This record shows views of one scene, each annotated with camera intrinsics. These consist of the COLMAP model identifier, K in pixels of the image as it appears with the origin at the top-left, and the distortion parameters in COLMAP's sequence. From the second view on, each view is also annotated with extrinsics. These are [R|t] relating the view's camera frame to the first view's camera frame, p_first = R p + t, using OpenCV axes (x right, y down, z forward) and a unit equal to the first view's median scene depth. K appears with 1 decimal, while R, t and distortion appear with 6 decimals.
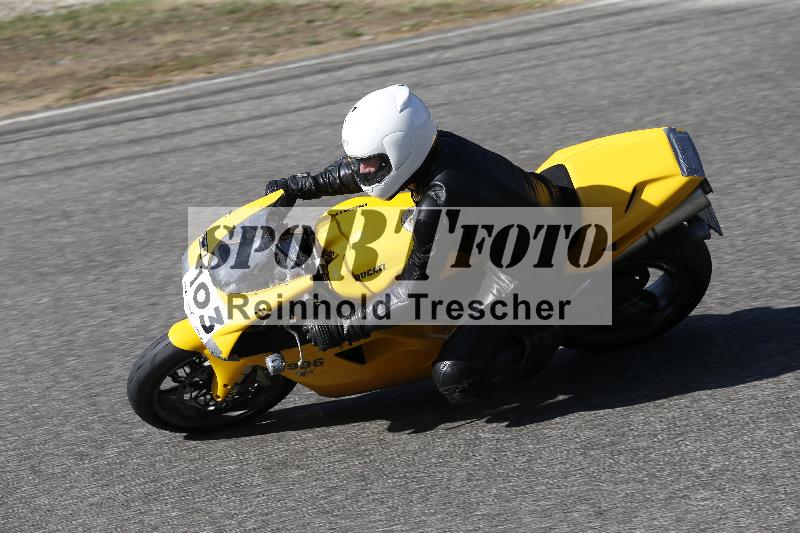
lens RADIAL K [[4124.1, 0, 400.0], [0, 4124.1, 266.5], [0, 0, 1]] dist [-0.004871, -5.933291]
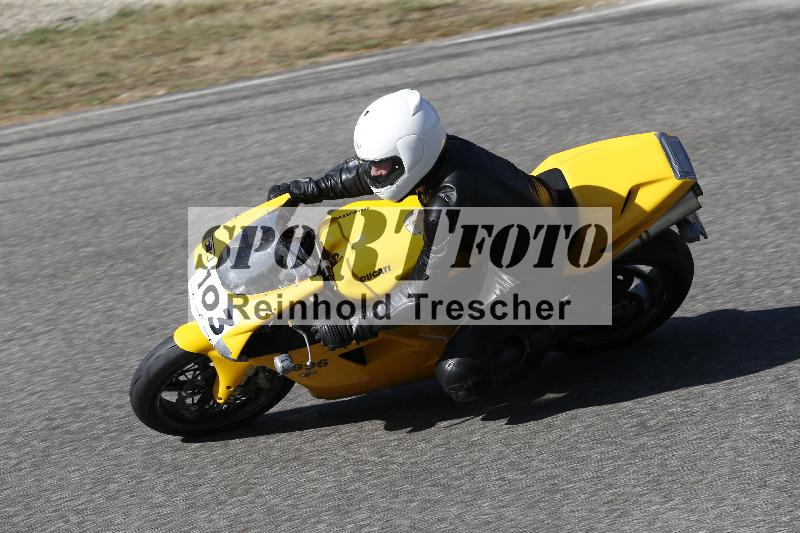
lens RADIAL K [[4134.8, 0, 400.0], [0, 4134.8, 266.5], [0, 0, 1]] dist [0.130561, -1.946889]
pose [[0.994259, -0.004768, 0.106893, -0.109412], [0.007305, 0.999701, -0.023355, 0.023291], [-0.106749, 0.024002, 0.993996, -0.020527]]
